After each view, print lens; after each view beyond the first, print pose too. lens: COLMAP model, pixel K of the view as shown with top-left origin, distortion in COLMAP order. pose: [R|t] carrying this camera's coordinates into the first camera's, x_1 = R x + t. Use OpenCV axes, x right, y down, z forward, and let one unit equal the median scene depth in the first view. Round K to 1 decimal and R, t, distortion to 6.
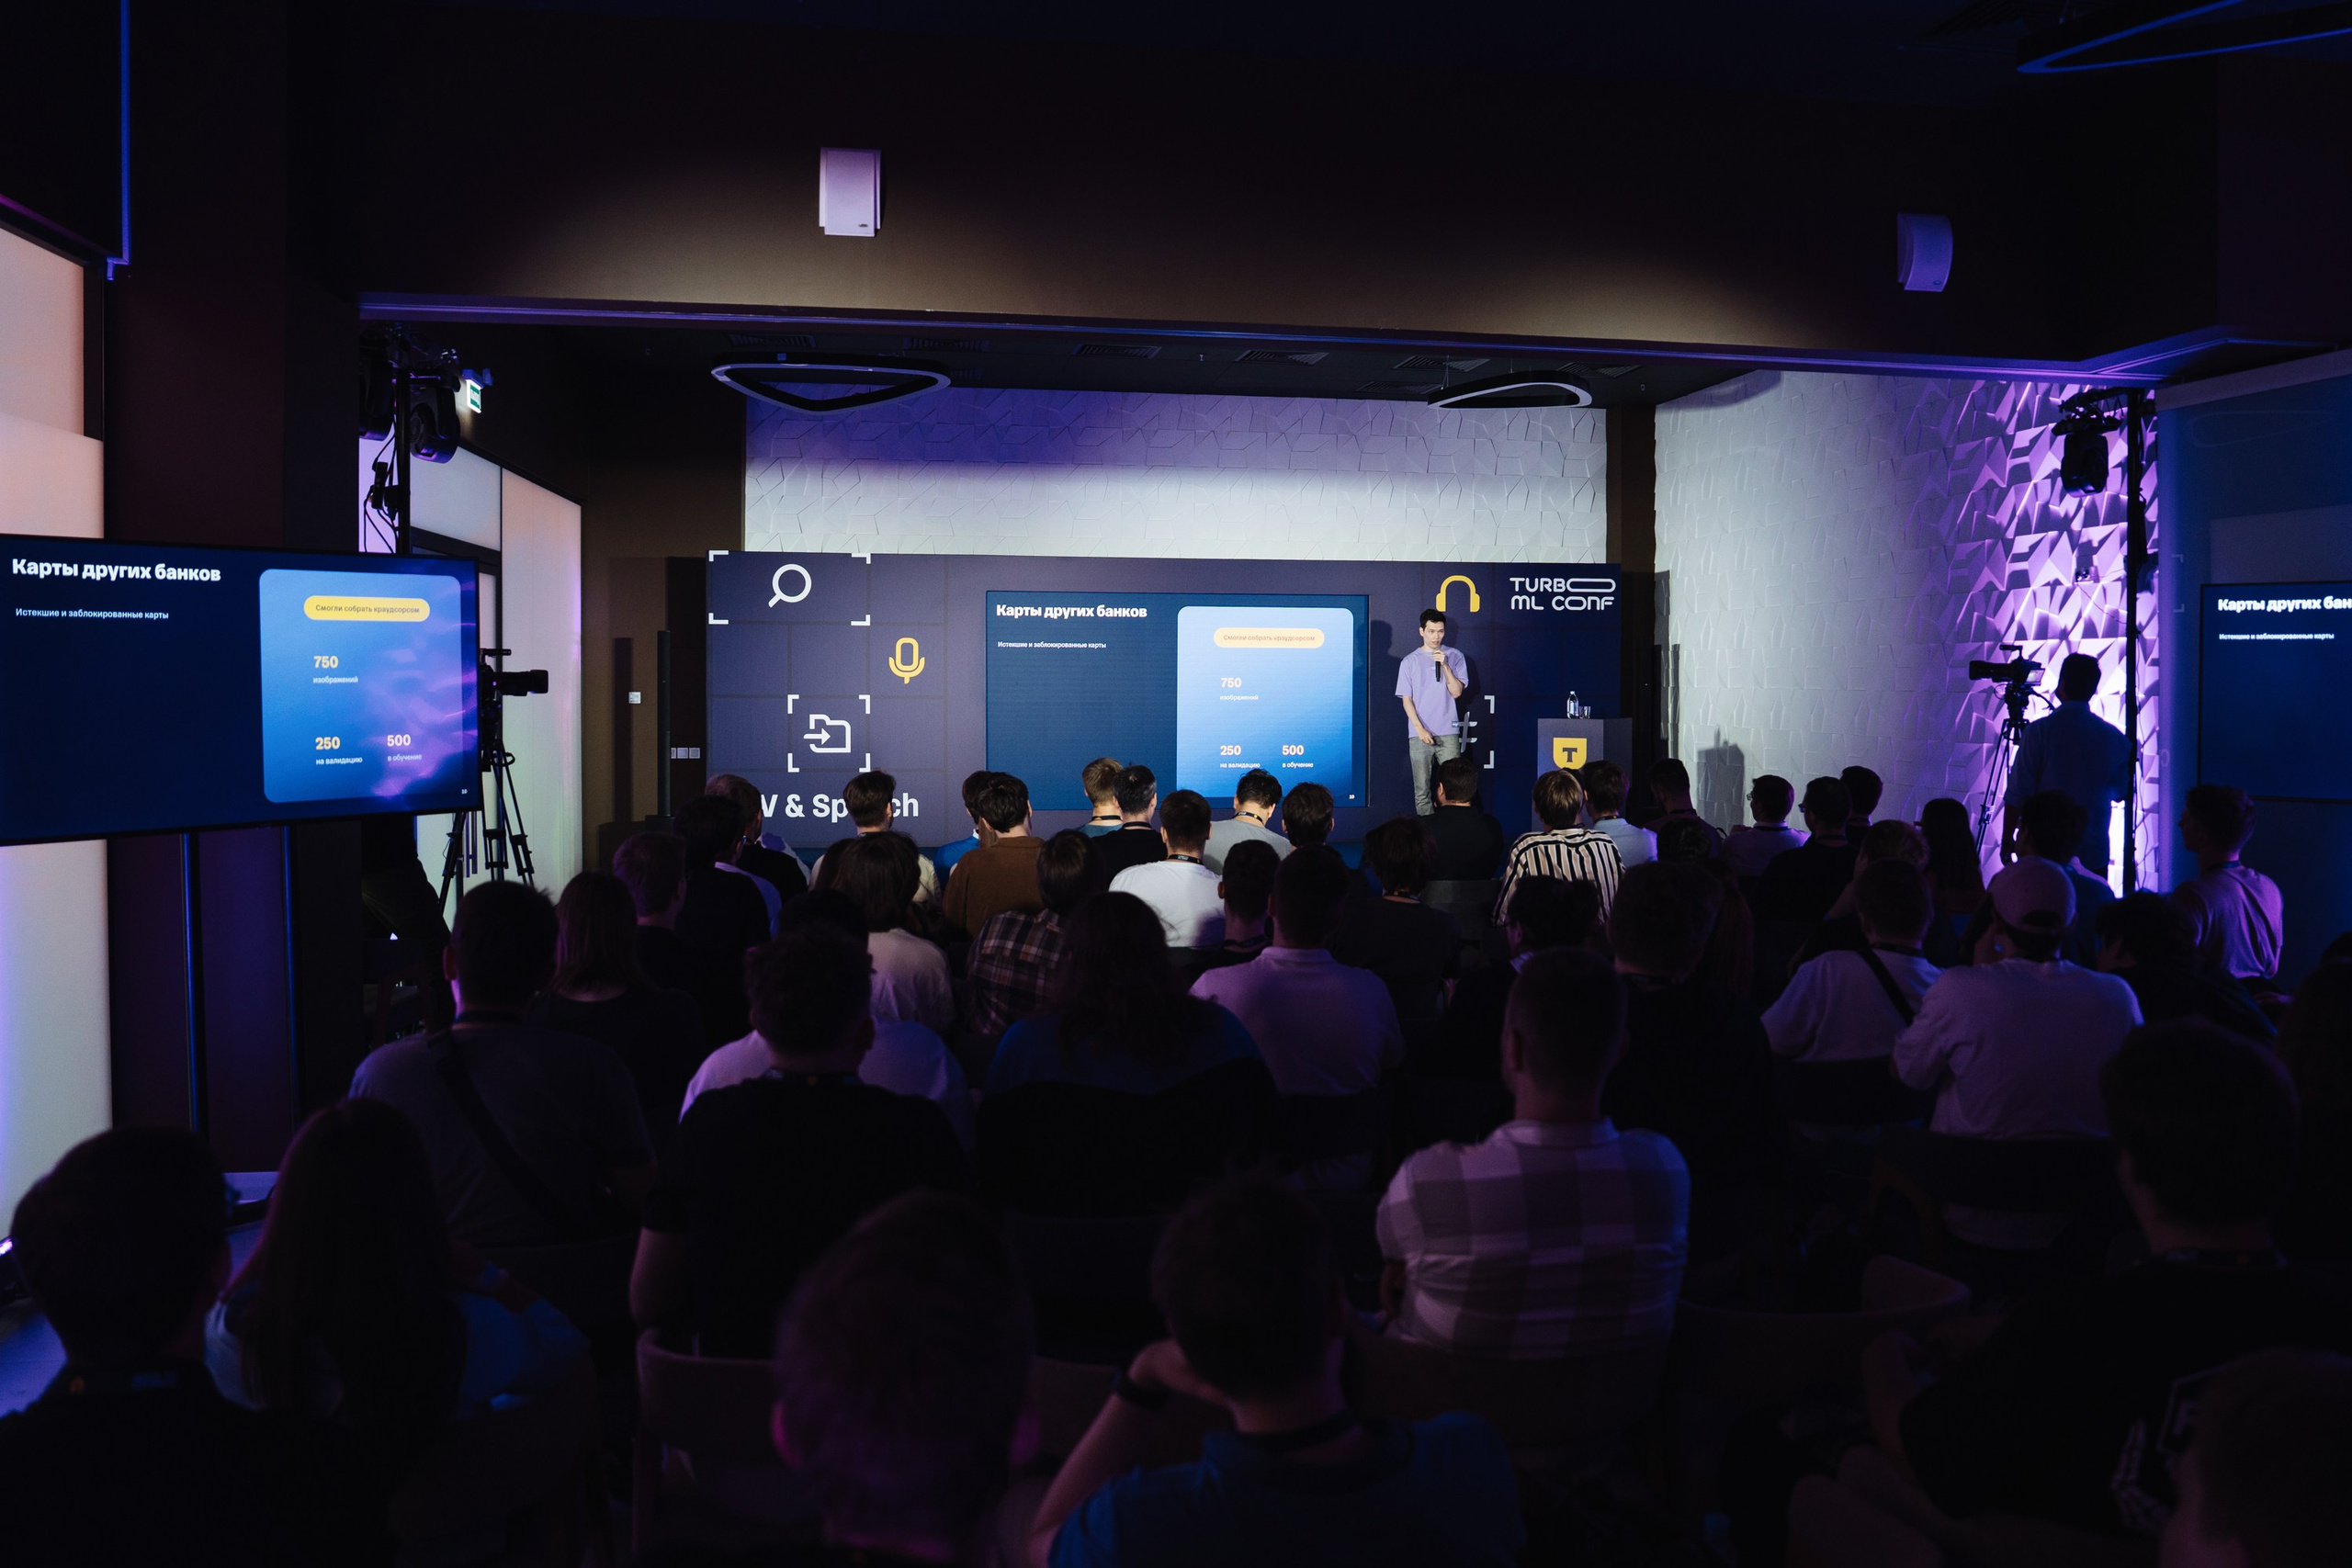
lens RADIAL K [[1657.4, 0, 1232.4], [0, 1657.4, 750.2], [0, 0, 1]] dist [-0.118704, 0.092485]
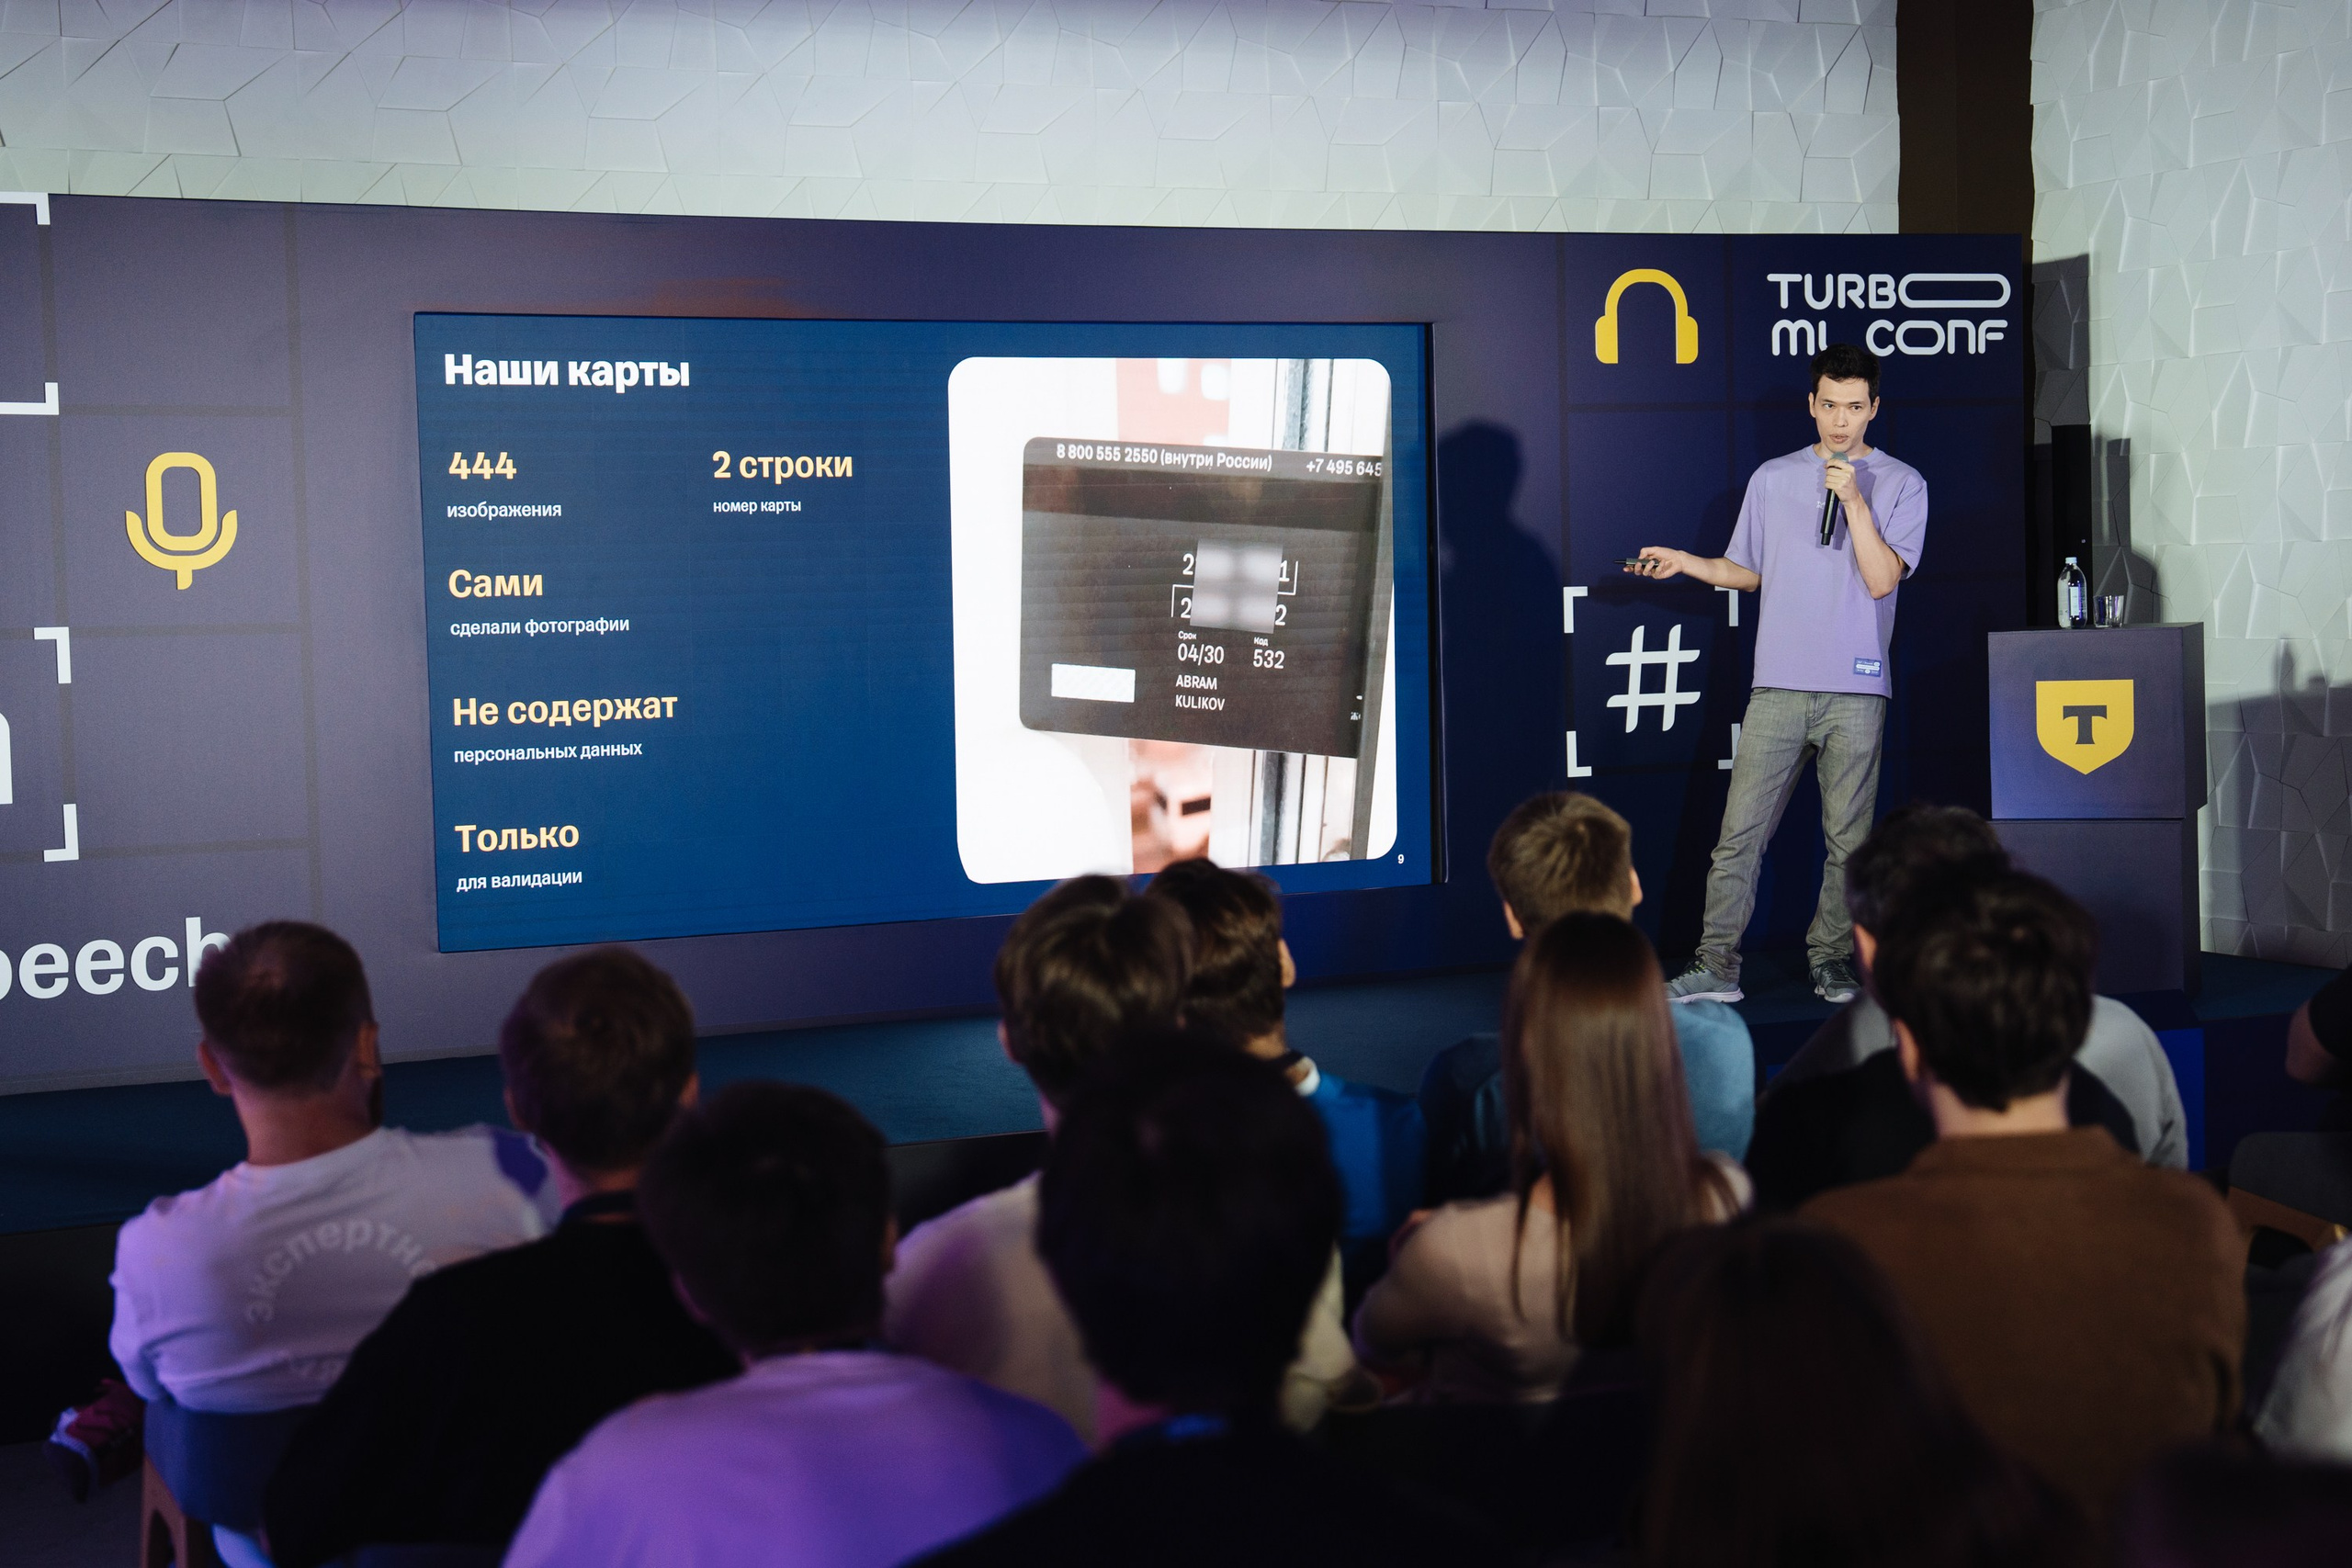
lens RADIAL K [[3531.2, 0, 1282.5], [0, 3531.2, 756.6], [0, 0, 1]] dist [0.127308, 0.024184]
pose [[0.963793, -0.041517, 0.263399, -0.165300], [0.039799, 0.999137, 0.011859, -0.006006], [-0.263664, -0.000946, 0.964614, 0.230041]]
